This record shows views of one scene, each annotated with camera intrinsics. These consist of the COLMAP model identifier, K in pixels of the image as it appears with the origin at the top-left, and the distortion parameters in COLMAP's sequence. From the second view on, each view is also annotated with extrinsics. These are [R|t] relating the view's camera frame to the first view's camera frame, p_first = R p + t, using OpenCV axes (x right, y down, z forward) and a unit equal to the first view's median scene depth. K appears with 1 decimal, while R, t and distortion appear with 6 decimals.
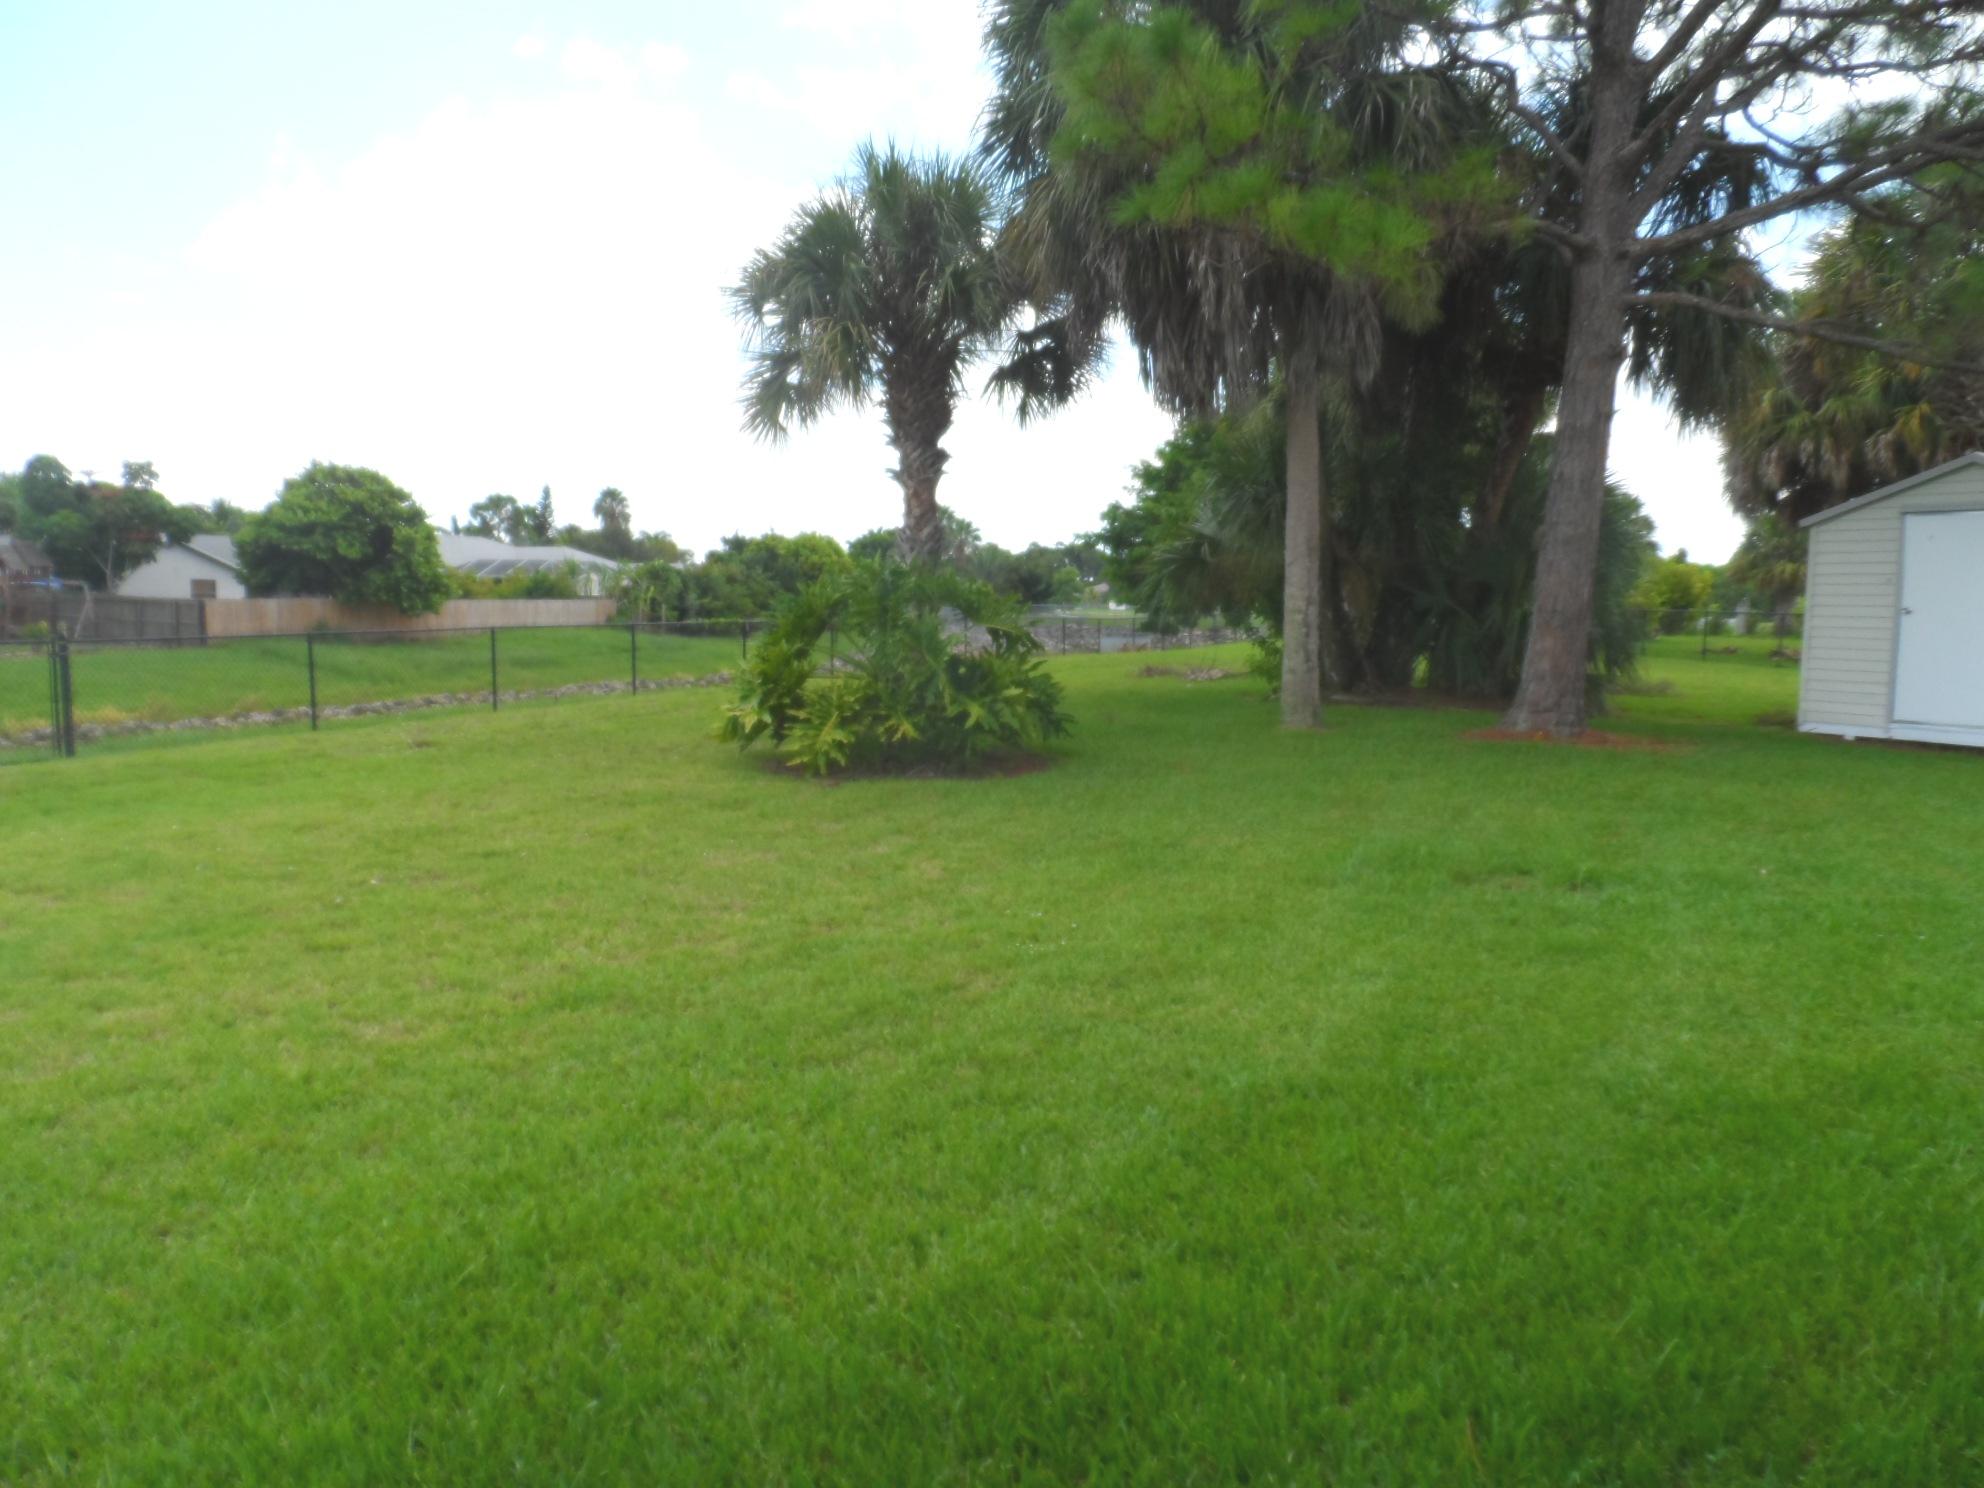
lens RADIAL K [[1527.7, 0, 992.0], [0, 1527.7, 744.0], [0, 0, 1]] dist [0.000379, 0.010589]
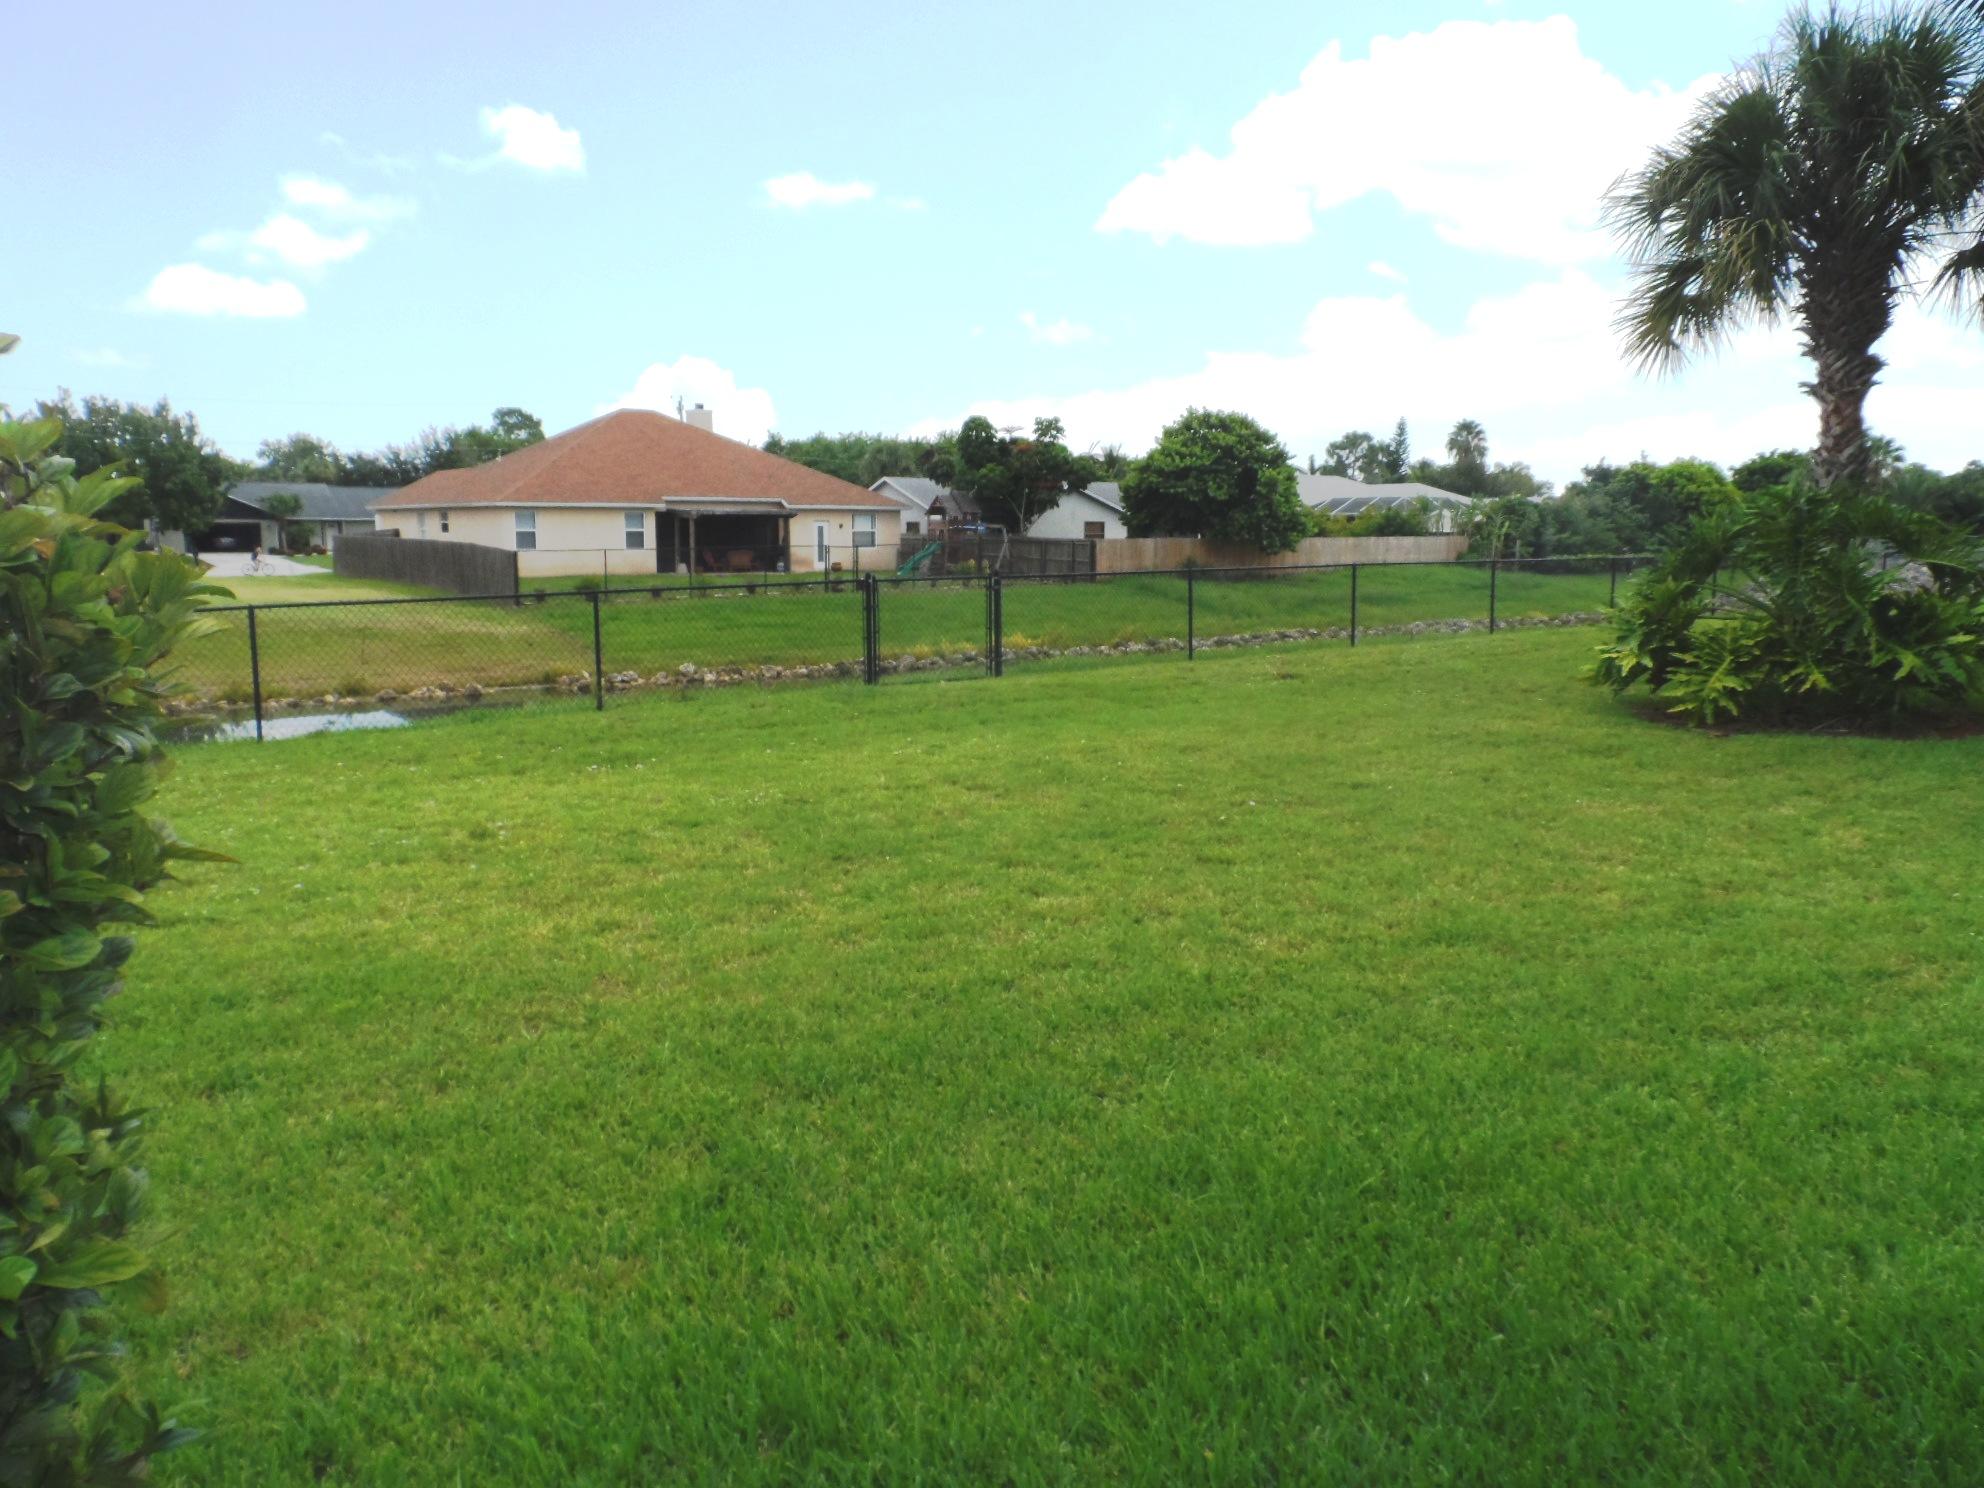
lens RADIAL K [[1527.7, 0, 992.0], [0, 1527.7, 744.0], [0, 0, 1]] dist [0.000379, 0.010589]
pose [[0.862500, 0.057481, -0.502782, -0.028358], [-0.036953, 0.998030, 0.050709, 0.001526], [0.504706, -0.025157, 0.862925, -0.011307]]
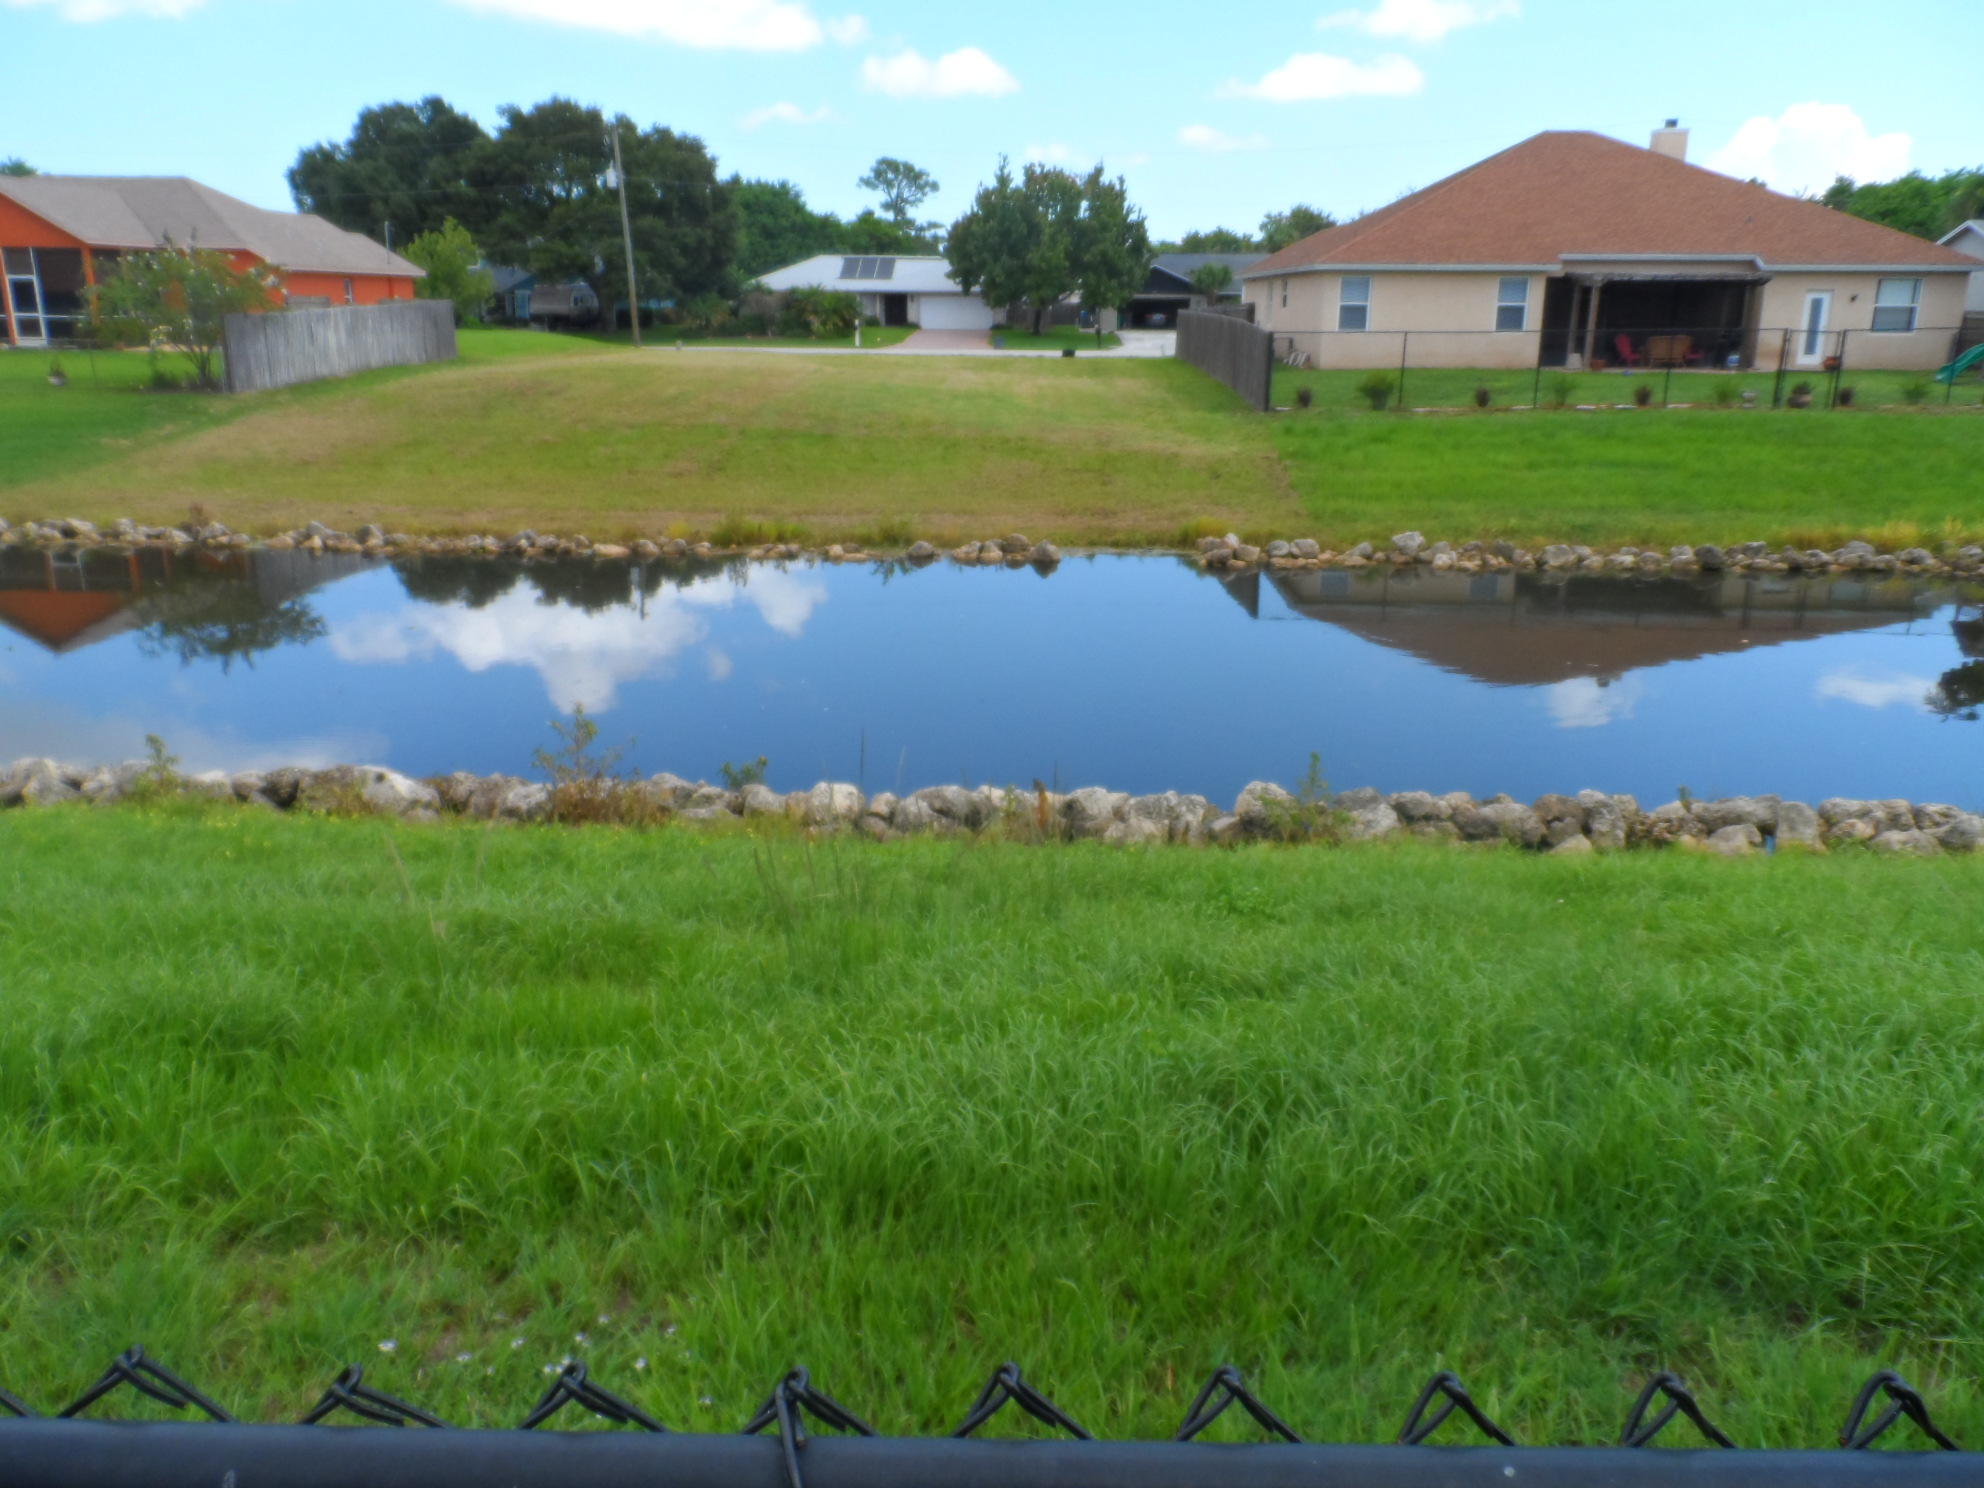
lens RADIAL K [[1527.7, 0, 992.0], [0, 1527.7, 744.0], [0, 0, 1]] dist [0.000379, 0.010589]
pose [[0.381619, 0.242714, -0.891884, -0.311658], [-0.086044, 0.970047, 0.227169, -0.050174], [0.920306, -0.009951, 0.391072, 0.550520]]
